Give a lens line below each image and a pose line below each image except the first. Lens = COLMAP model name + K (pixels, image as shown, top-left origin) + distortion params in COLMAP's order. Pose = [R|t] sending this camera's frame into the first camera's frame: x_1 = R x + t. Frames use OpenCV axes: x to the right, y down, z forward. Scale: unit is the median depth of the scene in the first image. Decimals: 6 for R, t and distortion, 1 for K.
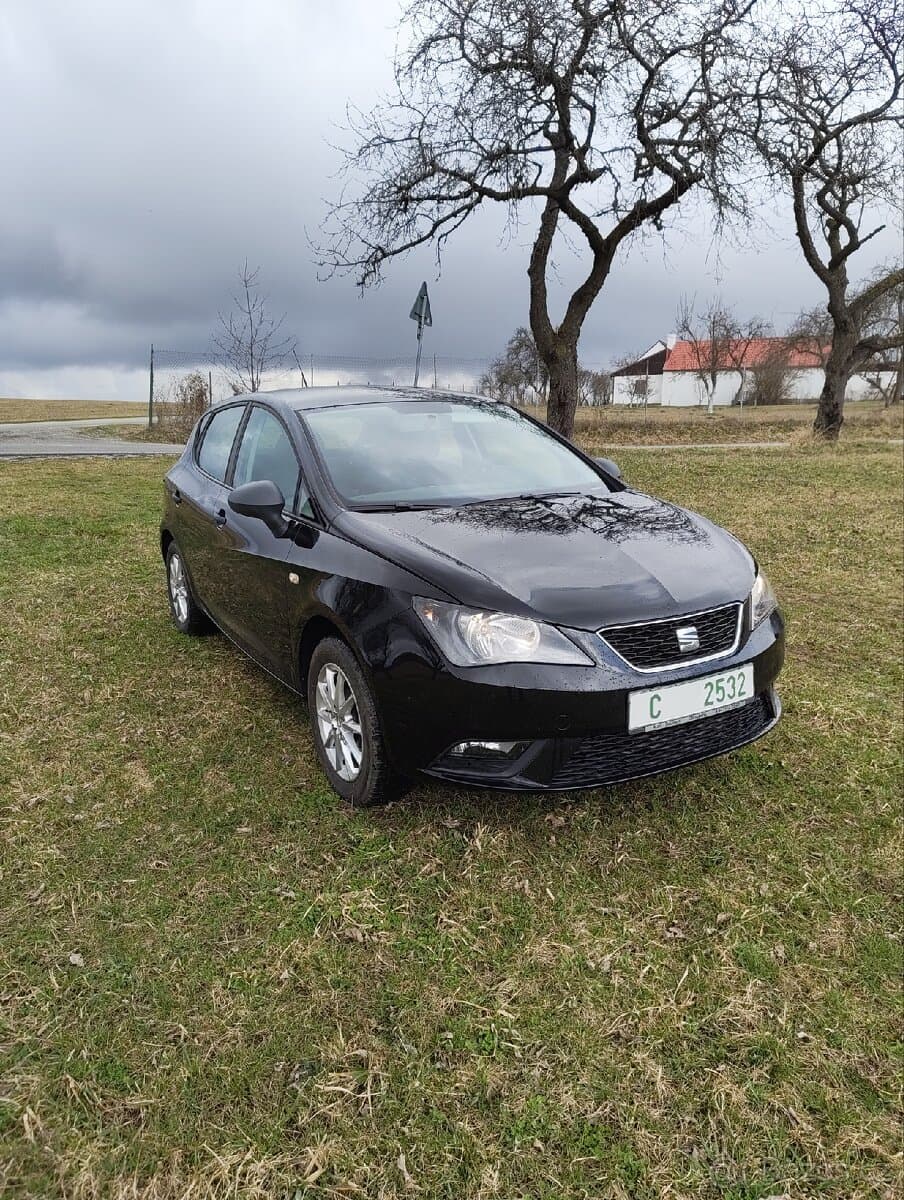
lens RADIAL K [[859.8, 0, 452.0], [0, 859.8, 600.0], [0, 0, 1]] dist [0.044571, -0.059041]
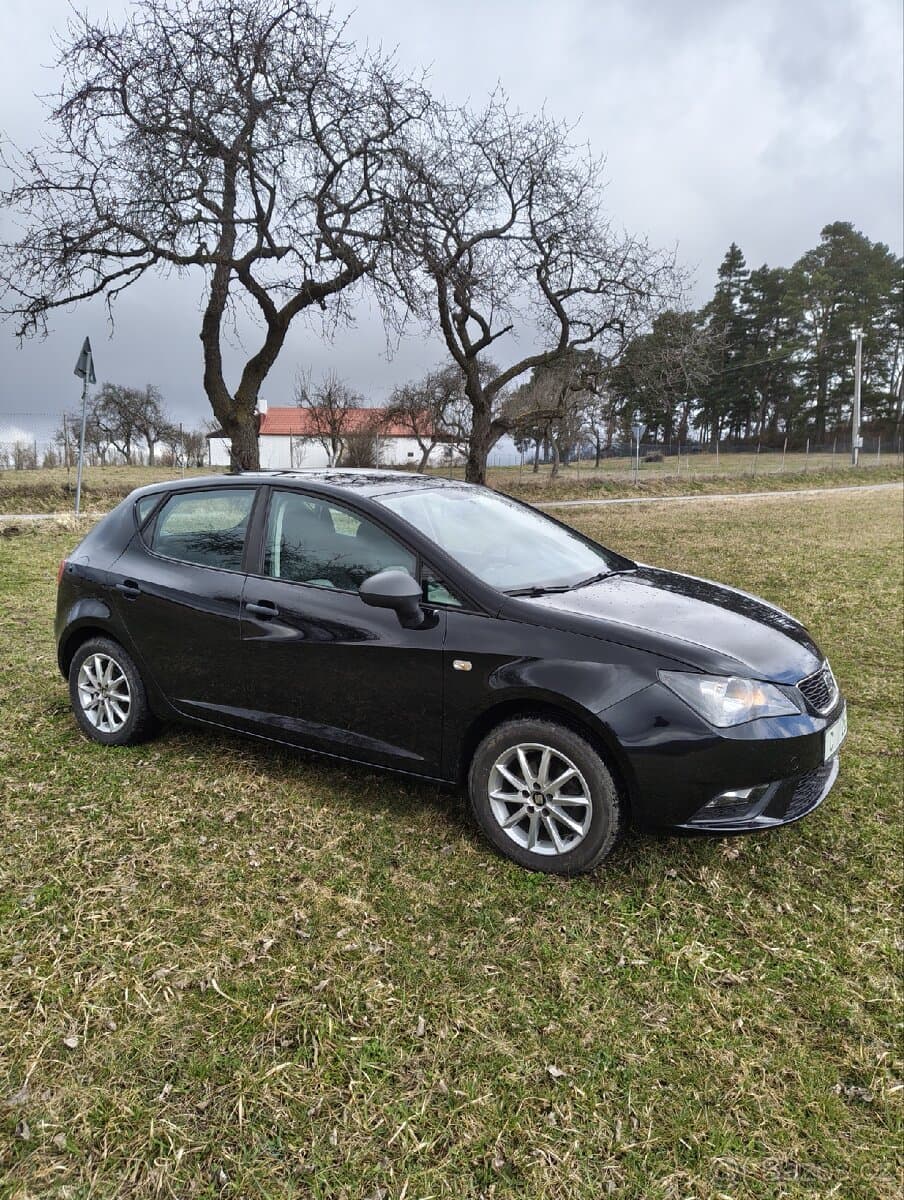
lens RADIAL K [[859.8, 0, 452.0], [0, 859.8, 600.0], [0, 0, 1]] dist [0.044571, -0.059041]
pose [[0.881223, -0.058363, 0.469083, -0.504960], [0.089630, 0.994977, -0.044585, -0.043980], [-0.464125, 0.081333, 0.882028, 0.086906]]
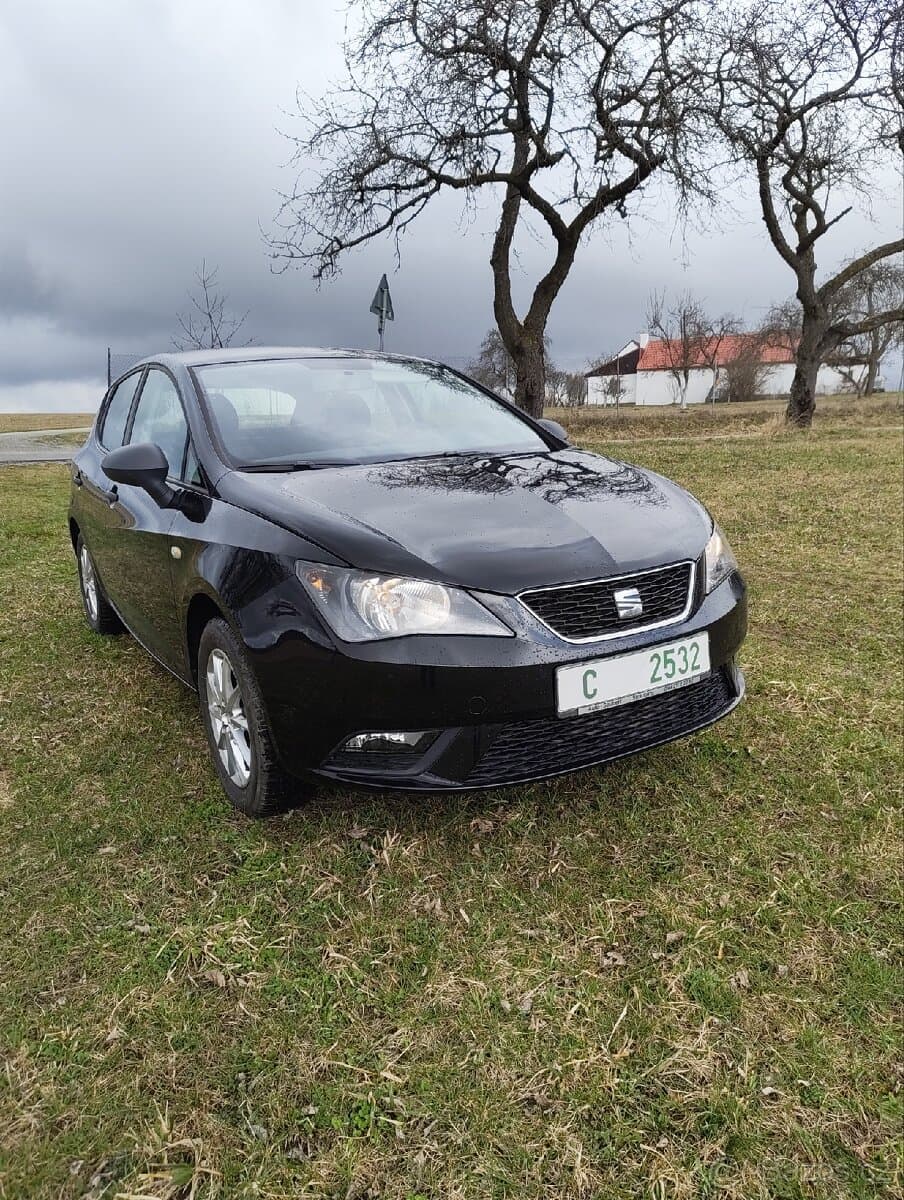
lens RADIAL K [[859.4, 0, 455.0], [0, 859.4, 604.3], [0, 0, 1]] dist [0.041749, -0.050553]
pose [[0.999346, -0.028622, 0.022096, 0.055690], [0.028712, 0.999581, -0.003743, 0.028840], [-0.021979, 0.004375, 0.999749, 0.107466]]
